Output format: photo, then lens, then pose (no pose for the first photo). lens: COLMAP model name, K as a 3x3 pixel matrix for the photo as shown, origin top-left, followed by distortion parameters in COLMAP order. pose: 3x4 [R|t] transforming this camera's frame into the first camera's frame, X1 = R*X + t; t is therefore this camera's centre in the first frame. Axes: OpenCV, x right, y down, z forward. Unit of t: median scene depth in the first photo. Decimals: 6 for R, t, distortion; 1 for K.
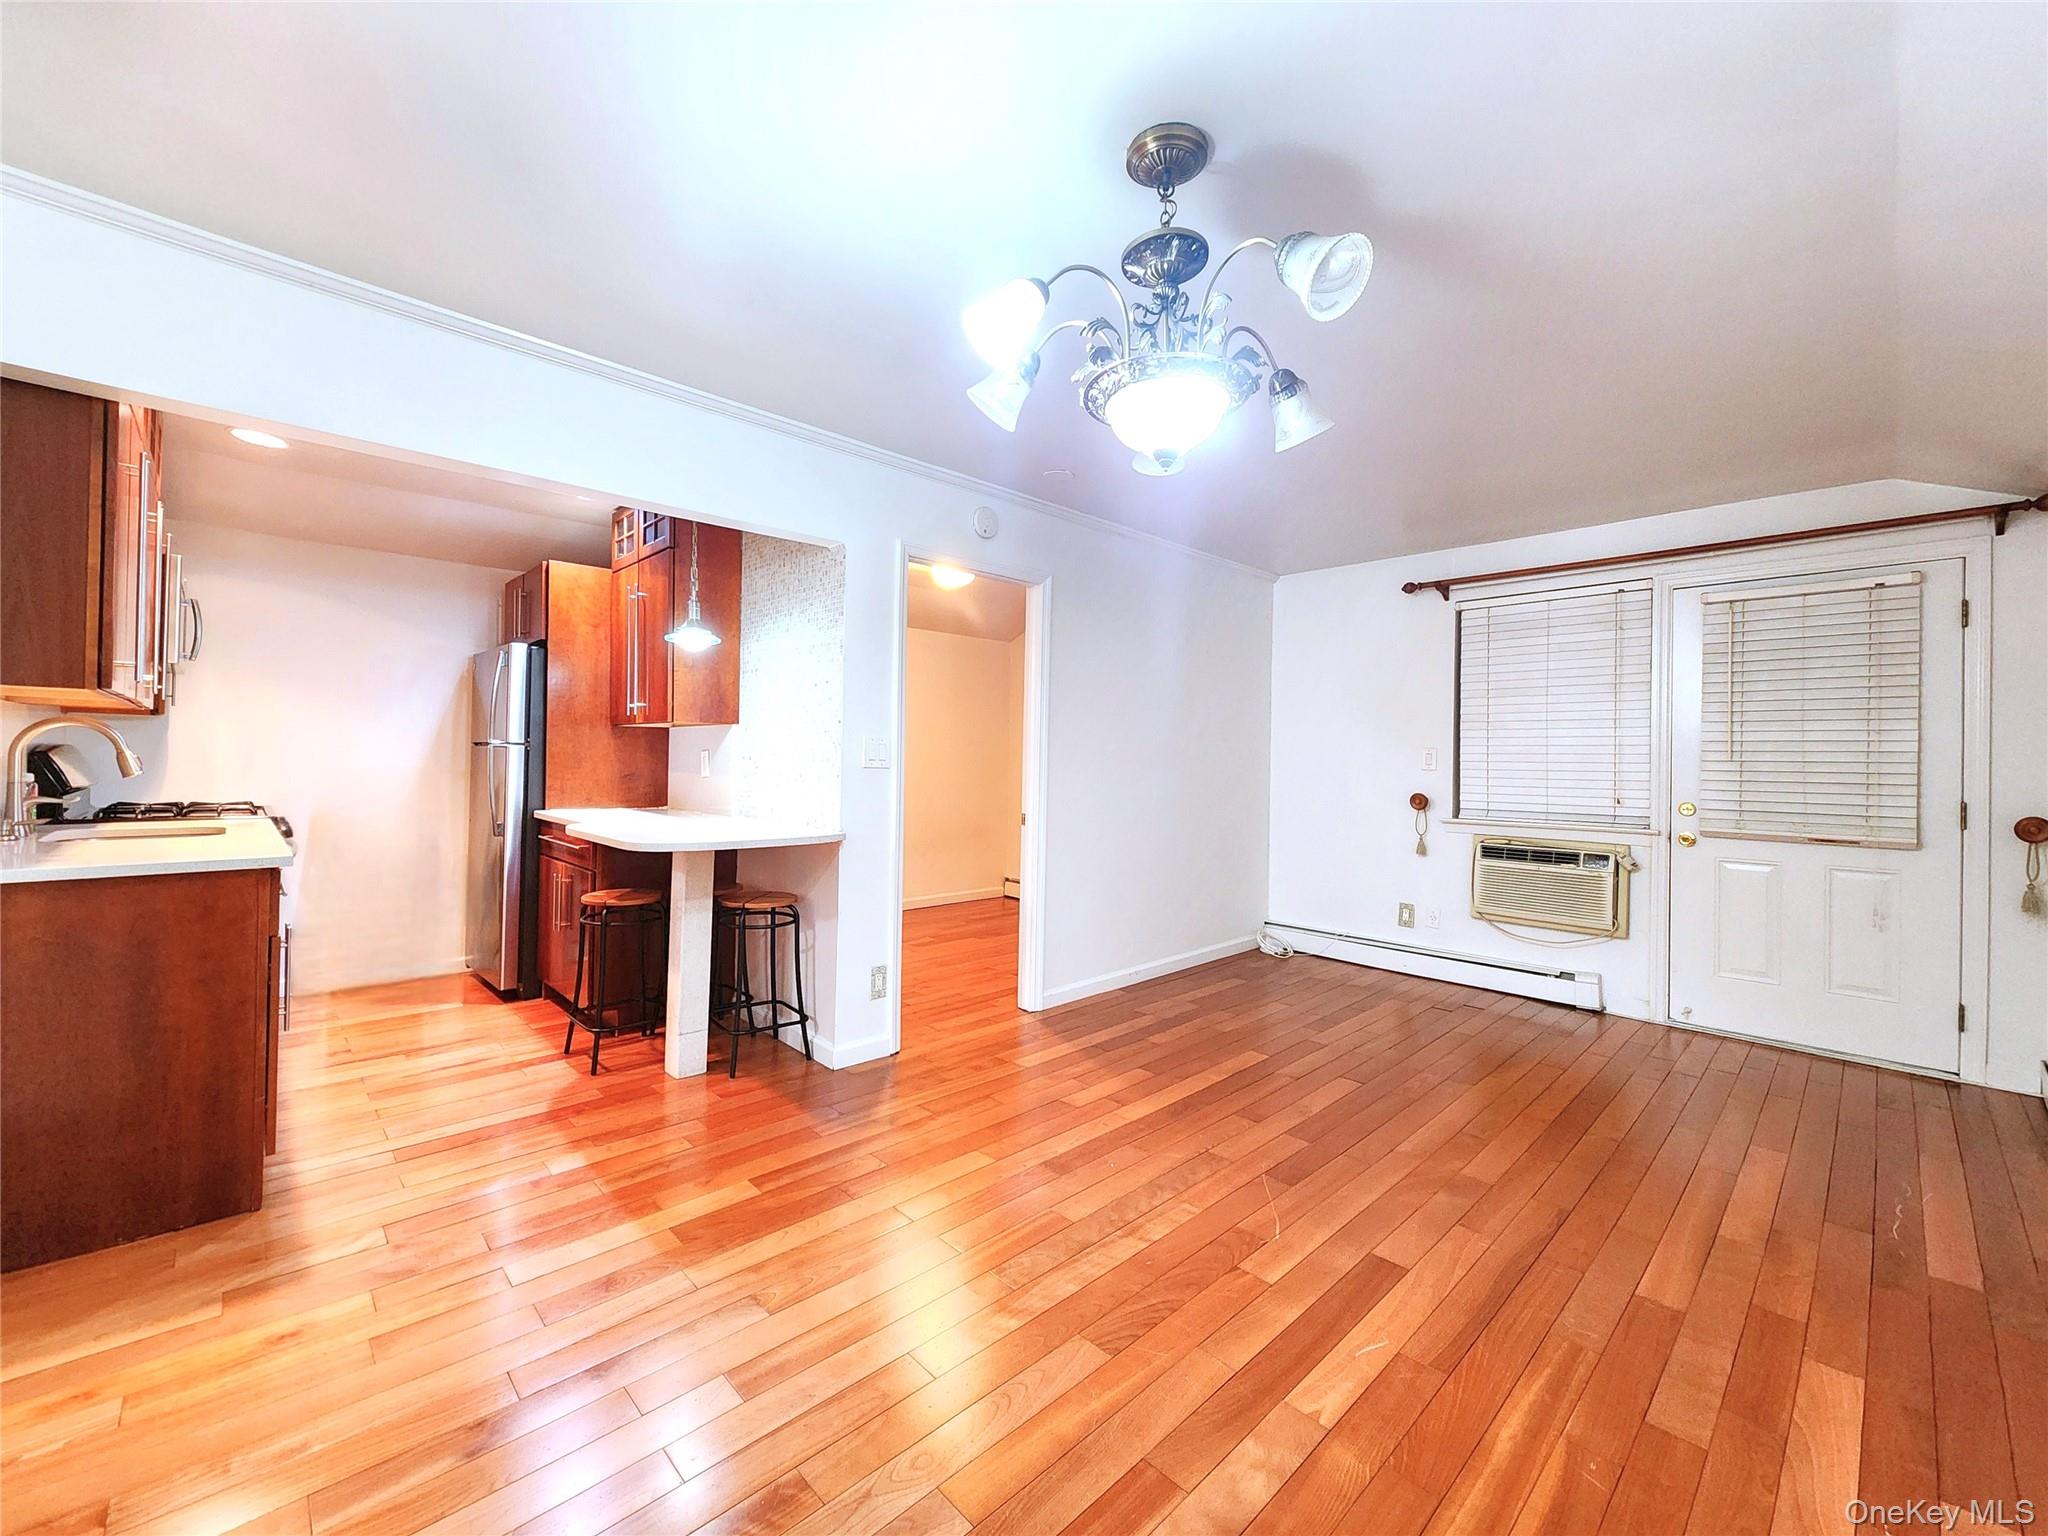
lens RADIAL K [[818.4, 0, 1060.3], [0, 818.4, 755.9], [0, 0, 1]] dist [-0.000639, -0.000099]
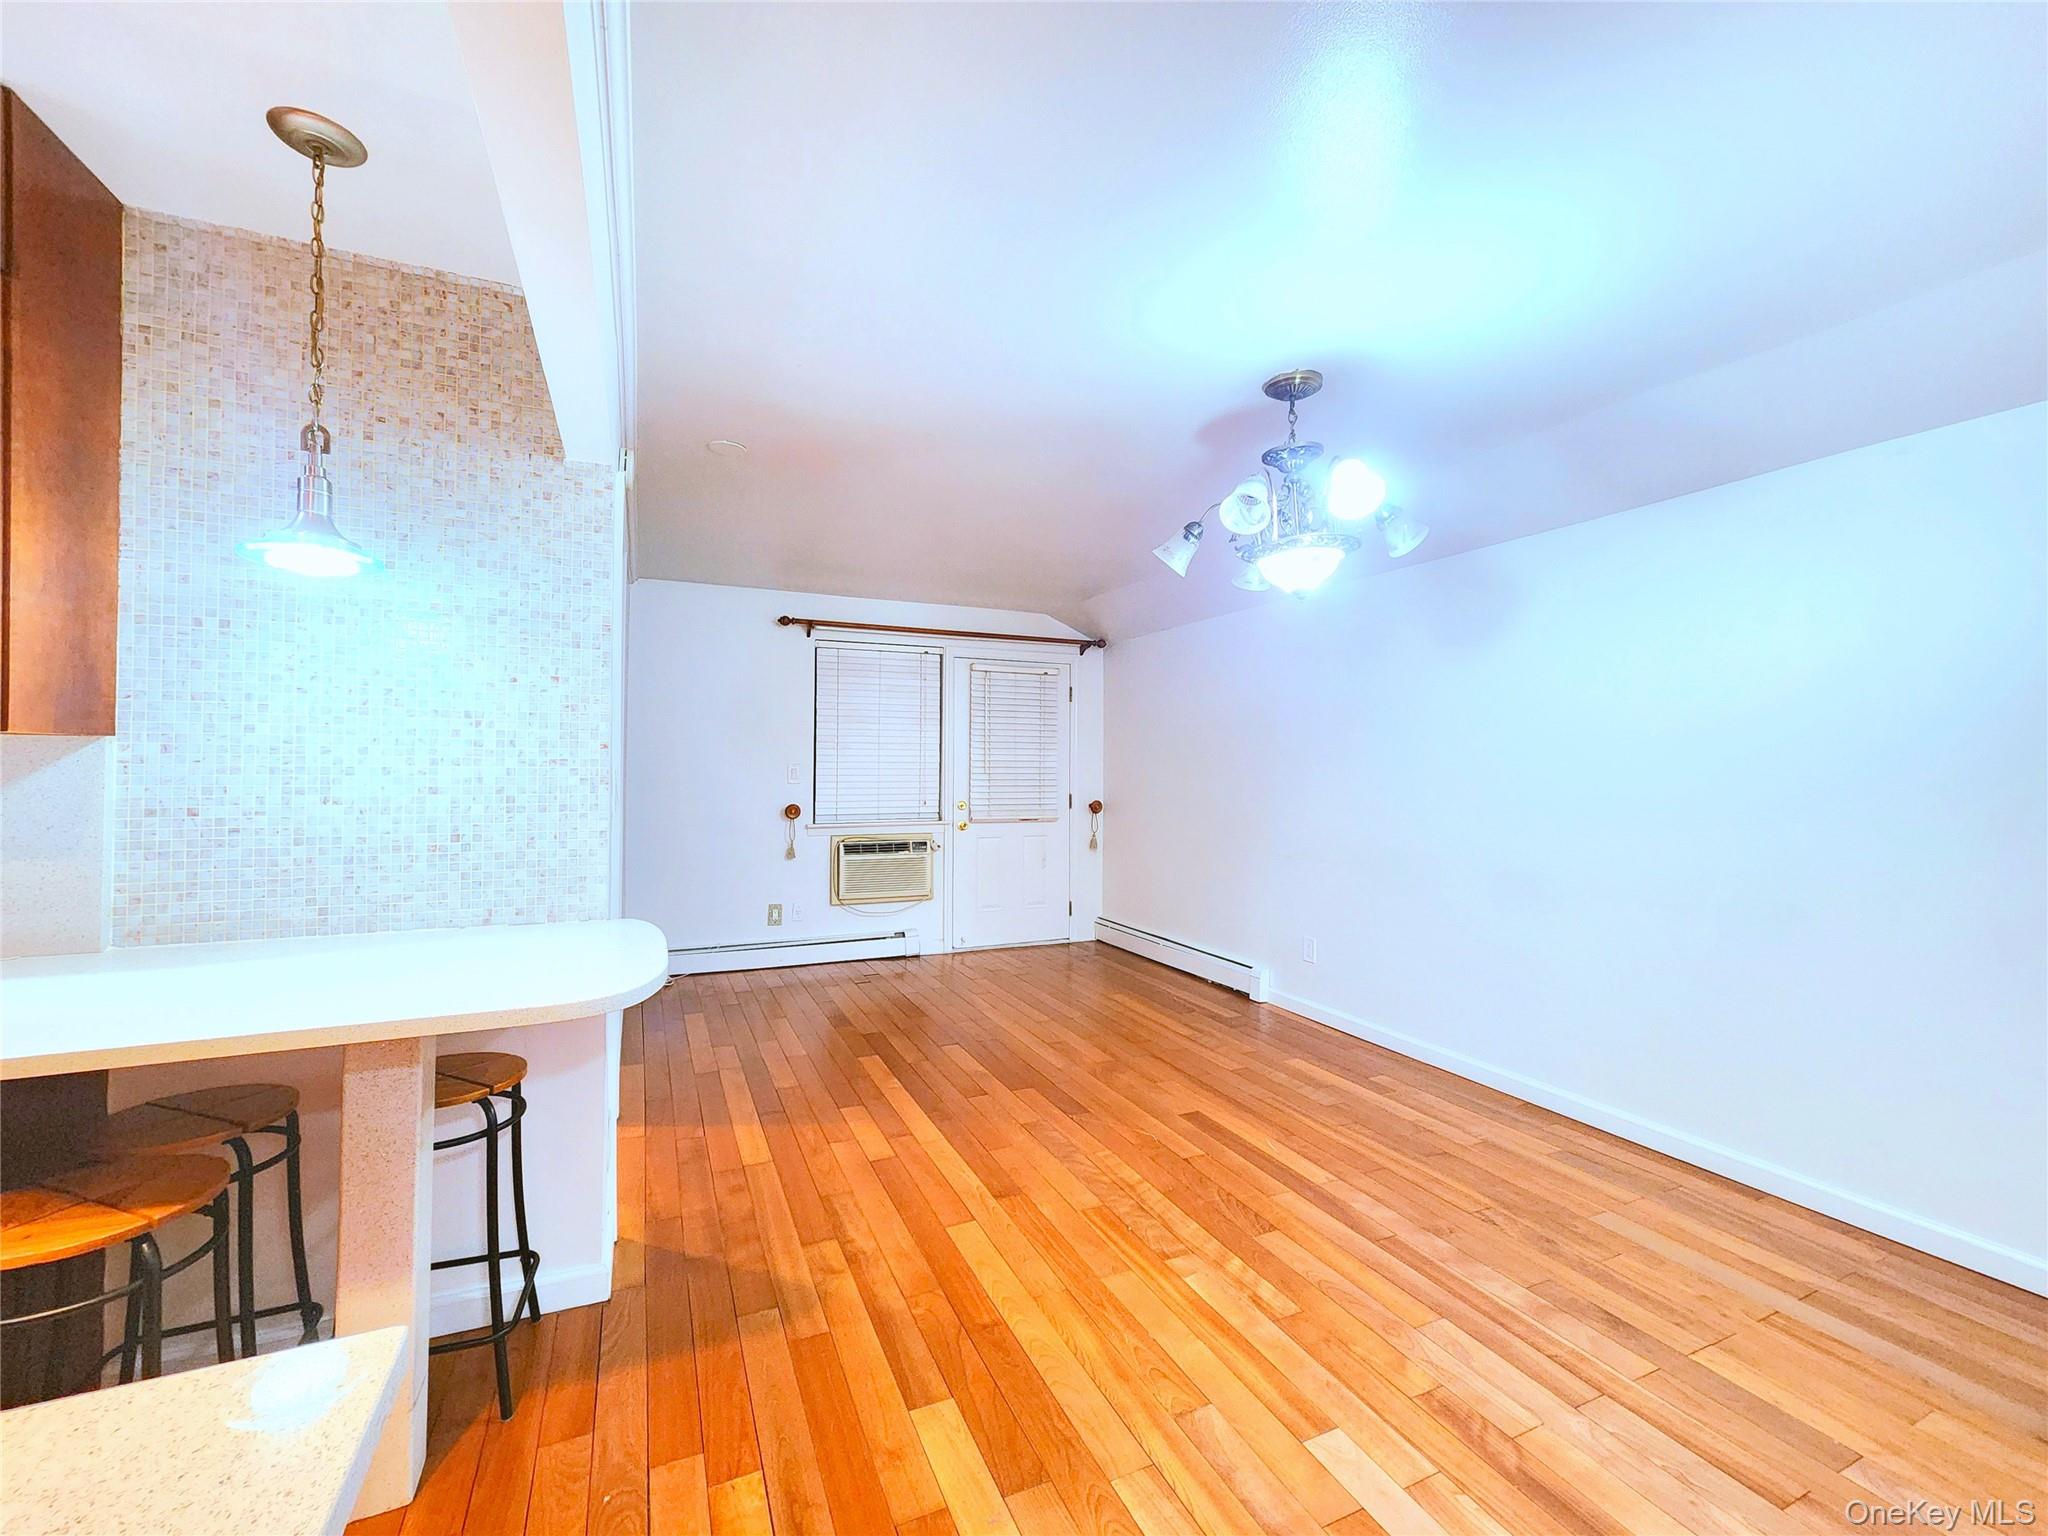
lens RADIAL K [[819.4, 0, 959.7], [0, 819.4, 756.5], [0, 0, 1]] dist [0.000405, -0.000012]
pose [[0.391070, -0.002838, 0.920357, -0.680230], [-0.002234, 0.999989, 0.004033, -0.033511], [-0.920358, -0.003633, 0.391059, 0.457800]]
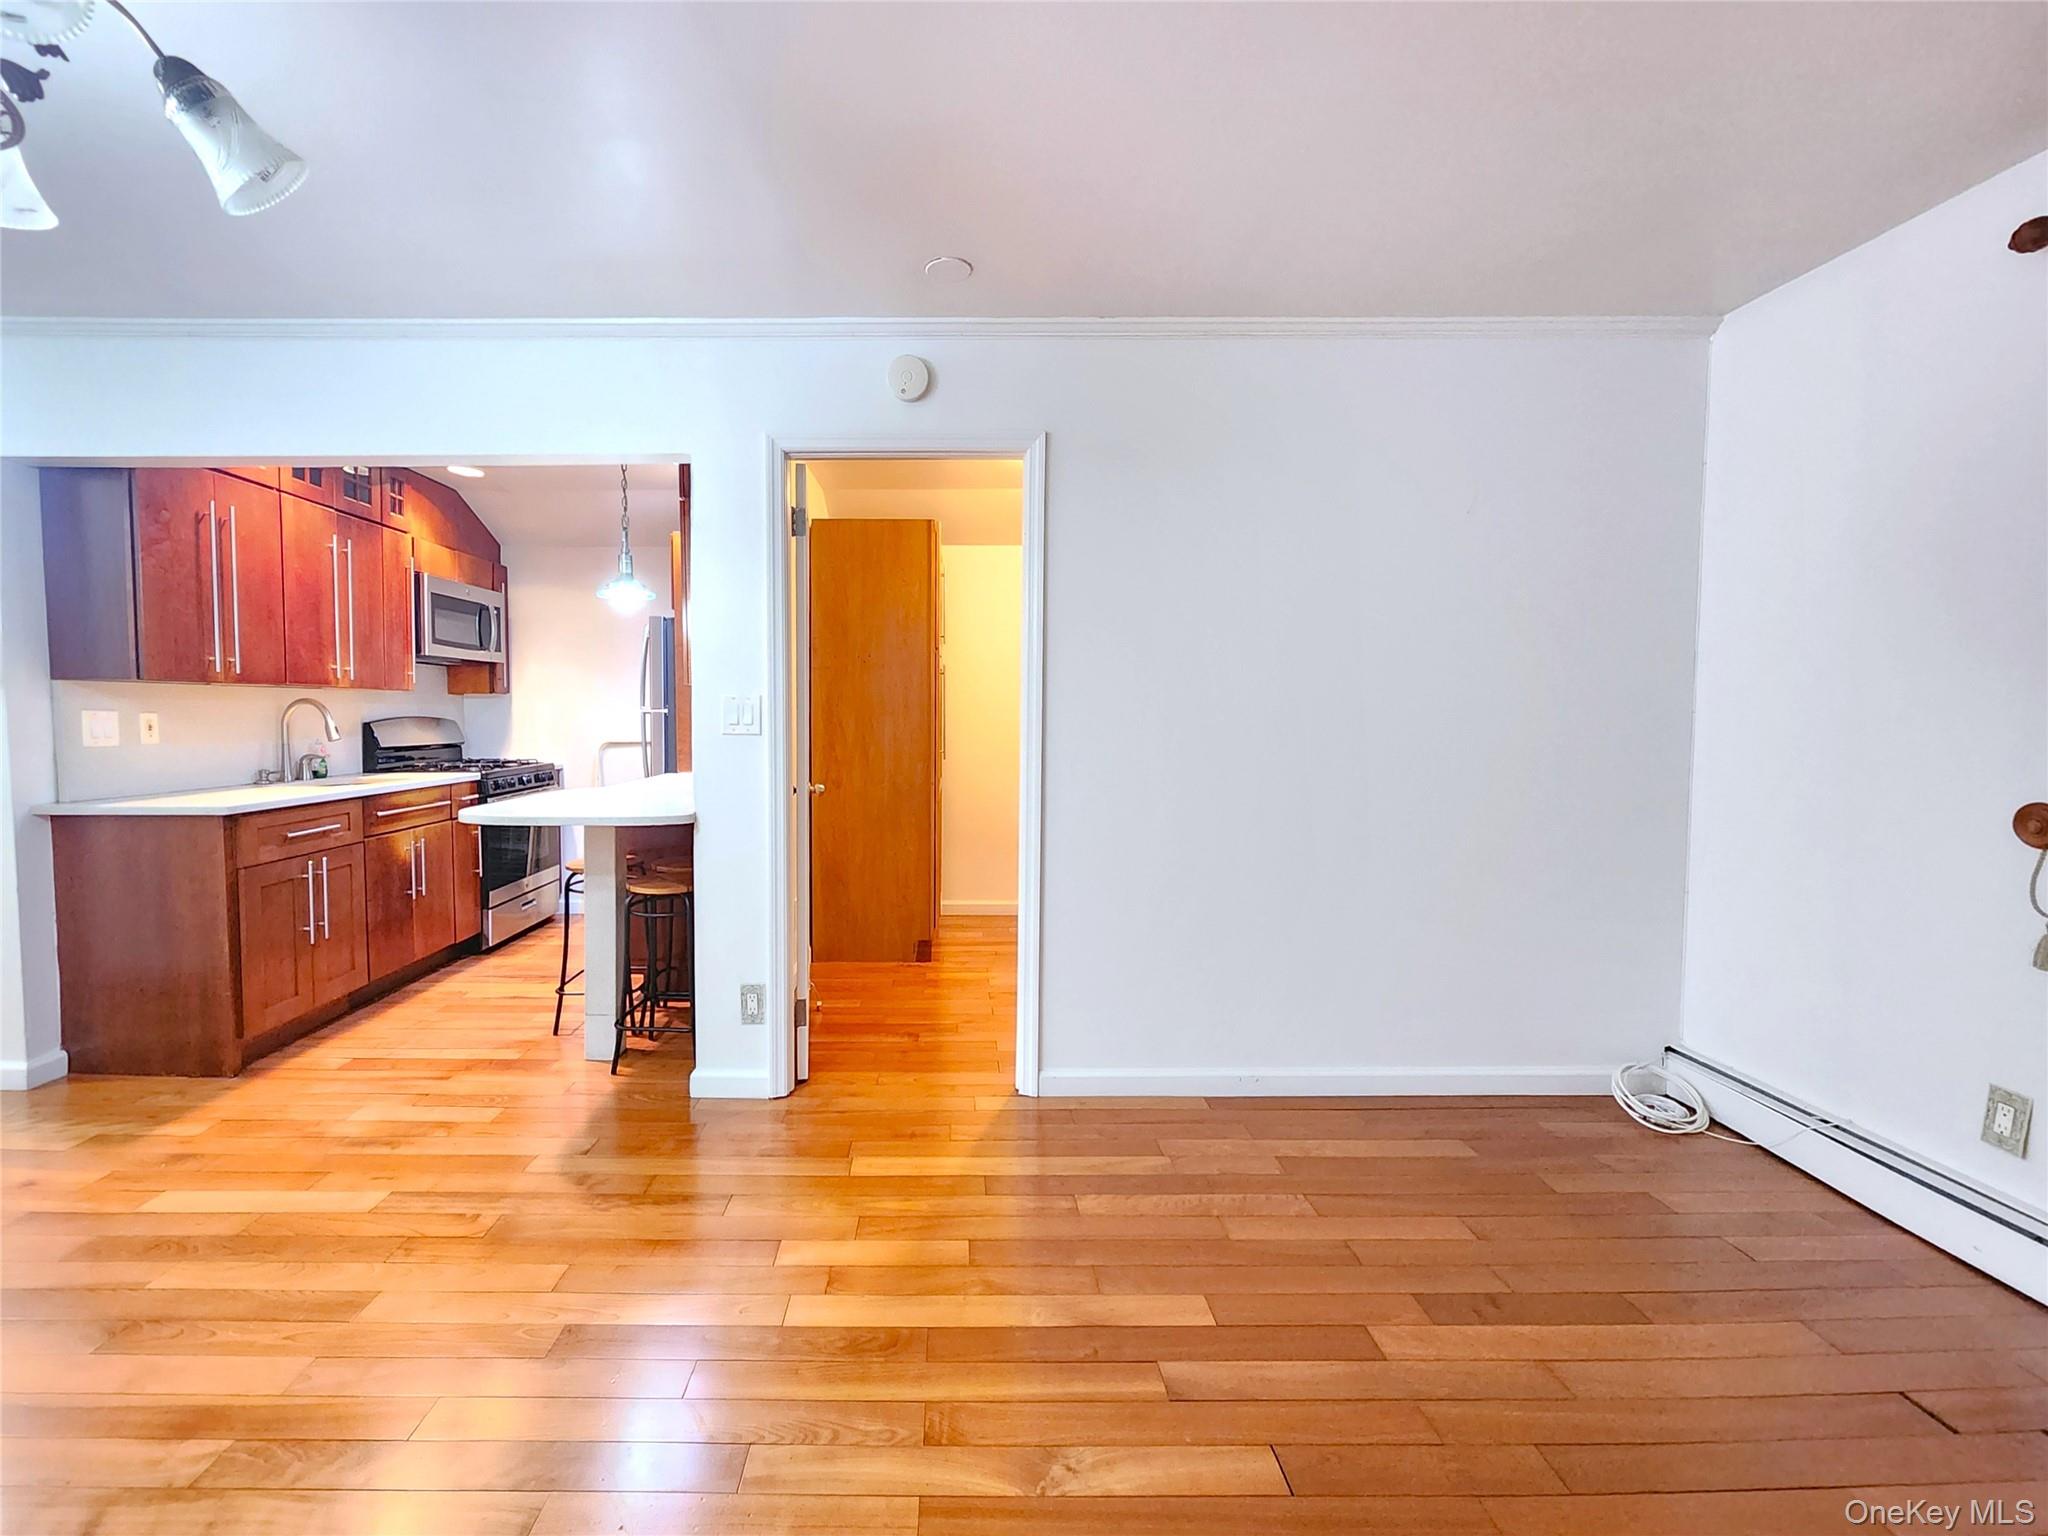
lens RADIAL K [[901.7, 0, 942.4], [0, 901.7, 752.0], [0, 0, 1]] dist [-0.000201, -0.000172]
pose [[0.707817, 0.014568, -0.706246, 0.498194], [0.014016, 0.999301, 0.034659, 0.004742], [0.706257, -0.034431, 0.707118, 0.497756]]
